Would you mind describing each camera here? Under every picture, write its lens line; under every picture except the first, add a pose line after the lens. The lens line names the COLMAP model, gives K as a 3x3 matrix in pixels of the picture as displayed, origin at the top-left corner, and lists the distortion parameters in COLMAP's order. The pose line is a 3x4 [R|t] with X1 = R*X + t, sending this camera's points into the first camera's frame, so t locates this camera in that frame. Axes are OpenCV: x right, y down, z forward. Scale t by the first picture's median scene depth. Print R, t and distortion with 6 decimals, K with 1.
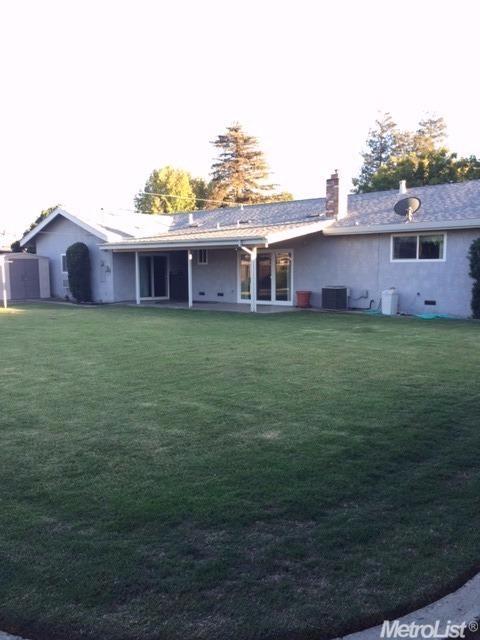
lens RADIAL K [[555.2, 0, 240.5], [0, 555.2, 318.6], [0, 0, 1]] dist [0.068101, -0.010385]
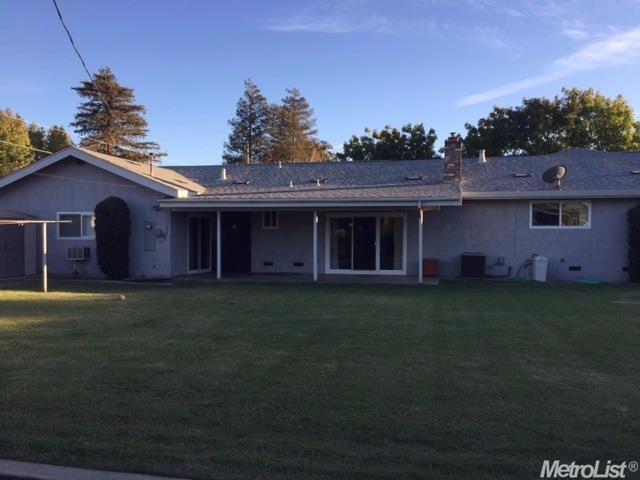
lens RADIAL K [[555.2, 0, 320.0], [0, 555.2, 240.5], [0, 0, 1]] dist [0.068101, -0.010385]
pose [[0.873830, 0.002218, 0.486227, -0.456420], [0.037752, 0.996661, -0.072394, -0.018371], [-0.484764, 0.081617, 0.870829, 0.263326]]
